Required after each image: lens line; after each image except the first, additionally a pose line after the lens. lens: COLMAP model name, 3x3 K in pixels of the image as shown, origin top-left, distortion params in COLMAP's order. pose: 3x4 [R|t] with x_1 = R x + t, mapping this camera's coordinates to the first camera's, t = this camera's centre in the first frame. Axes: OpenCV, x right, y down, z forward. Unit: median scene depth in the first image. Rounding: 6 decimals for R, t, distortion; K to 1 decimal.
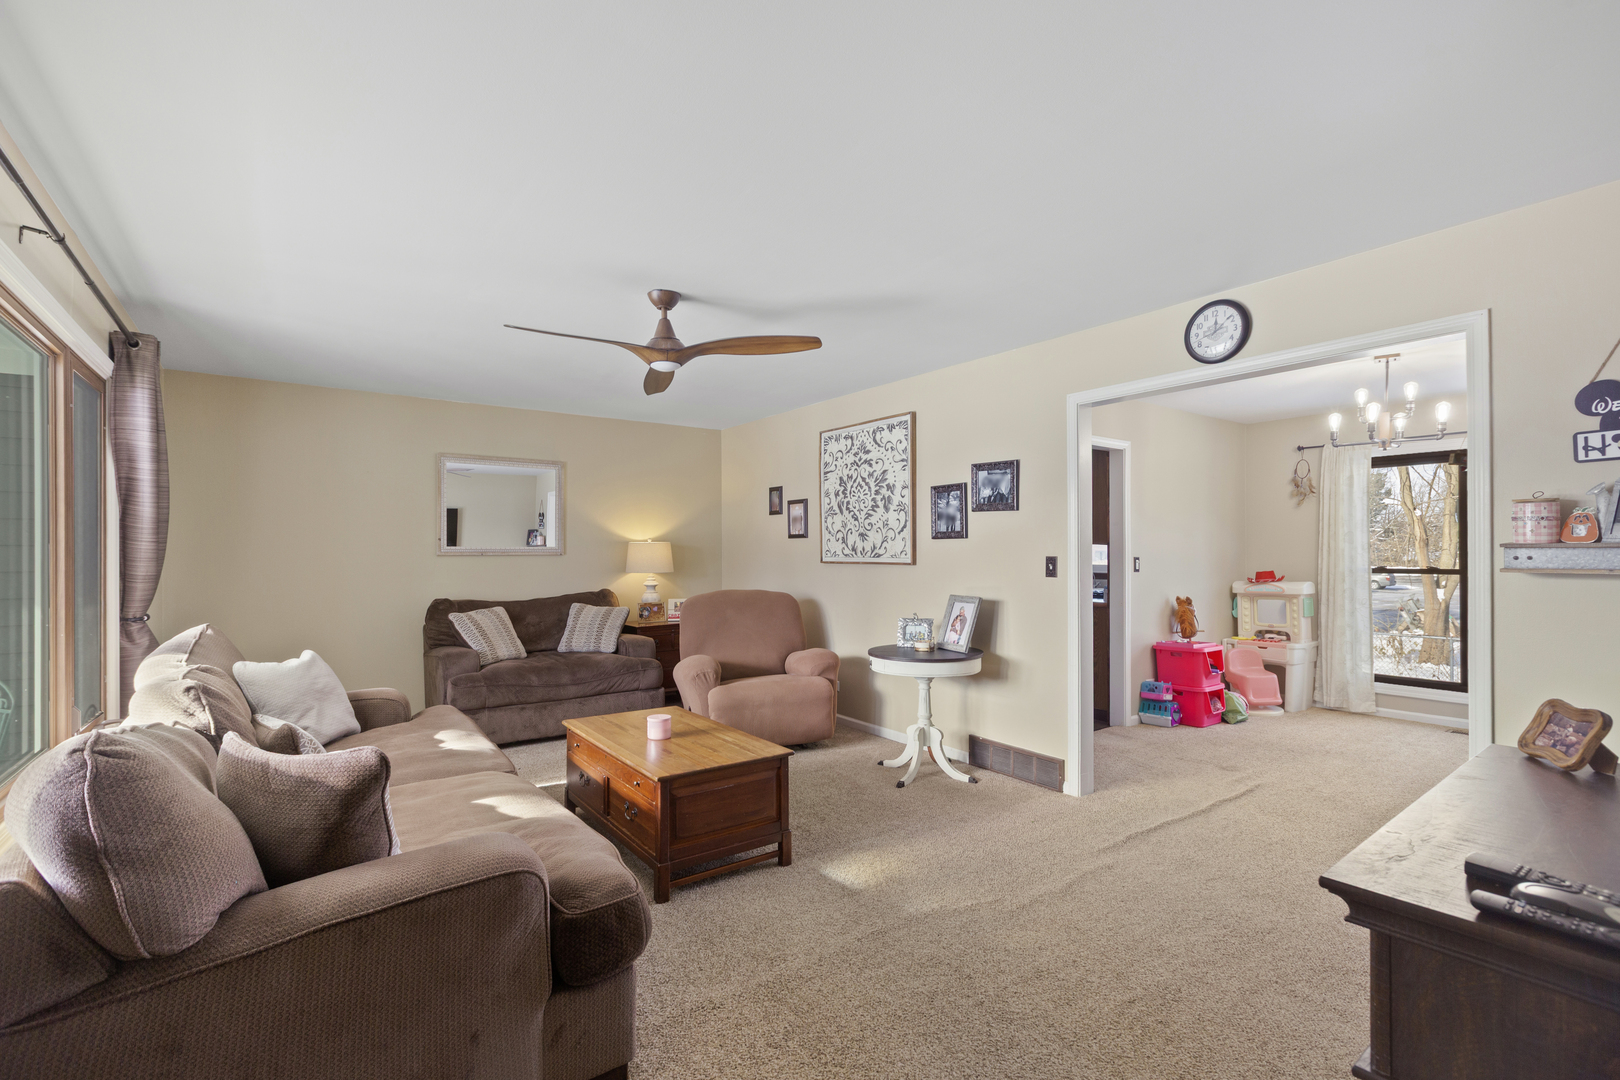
lens RADIAL K [[729.5, 0, 817.6], [0, 729.5, 544.2], [0, 0, 1]] dist [0.020786, -0.000069]
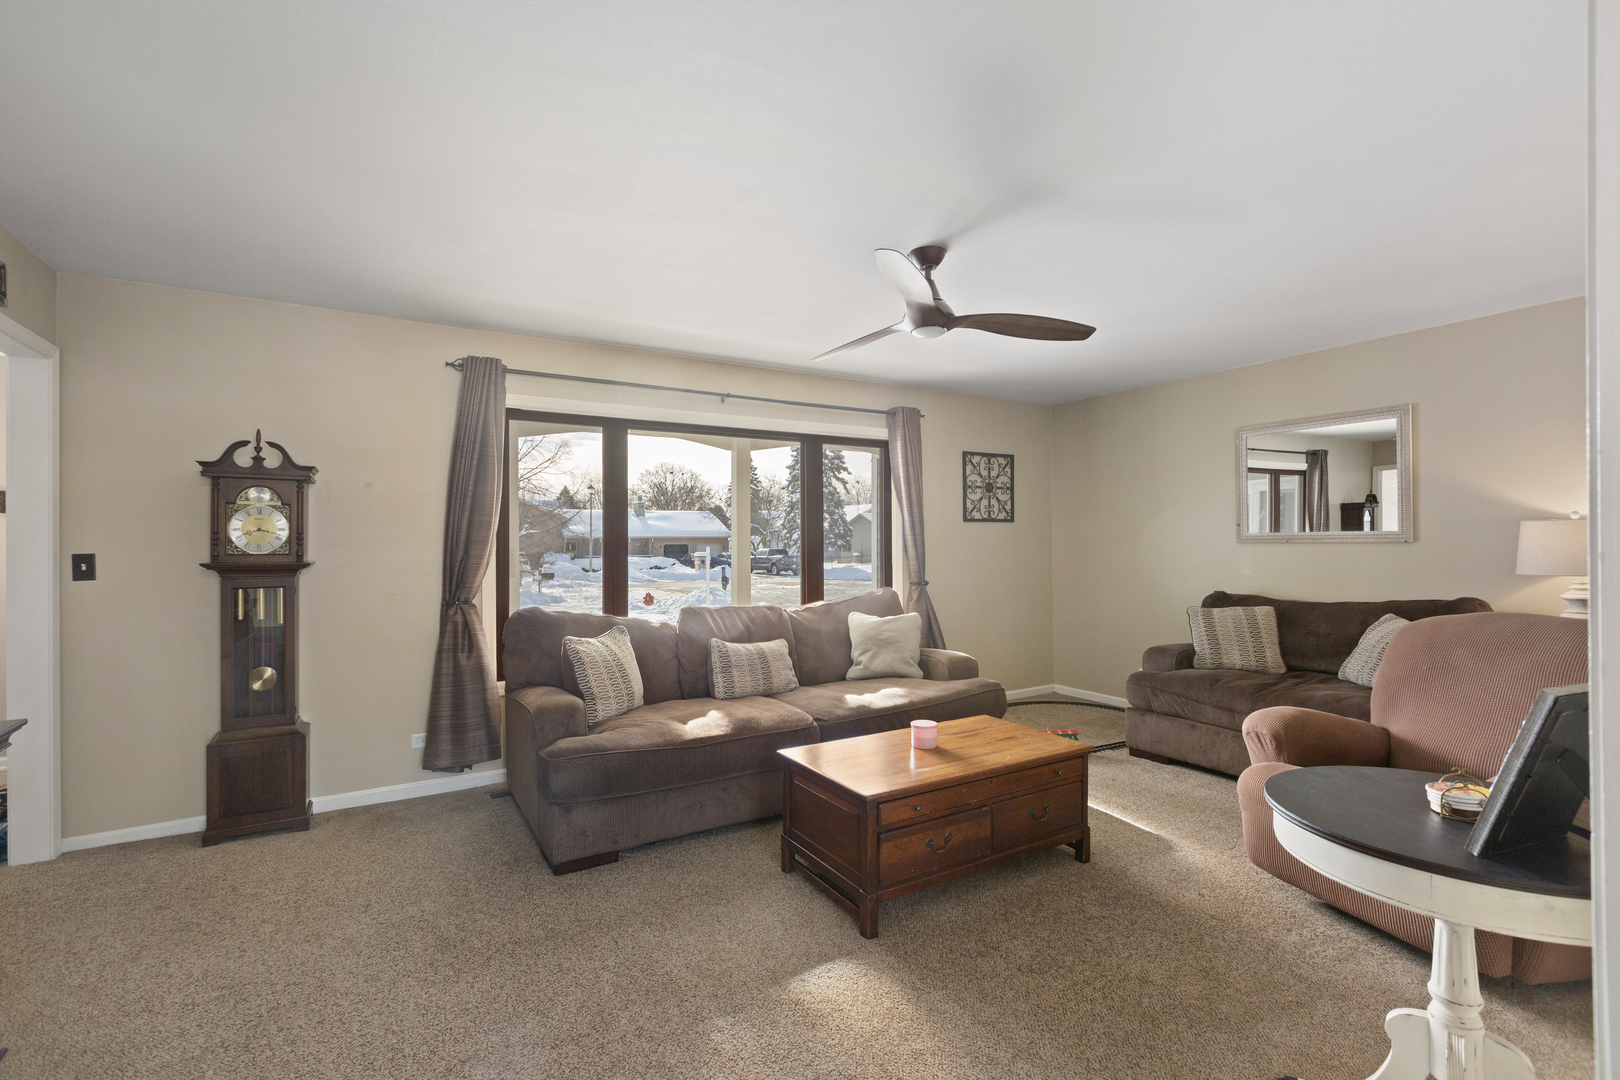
lens RADIAL K [[729.5, 0, 817.6], [0, 729.5, 544.2], [0, 0, 1]] dist [0.020786, -0.000069]
pose [[-0.088748, 0.001669, -0.996053, 0.371468], [0.018308, 0.999832, 0.000044, 0.006255], [0.995886, -0.018231, -0.088763, 0.505815]]
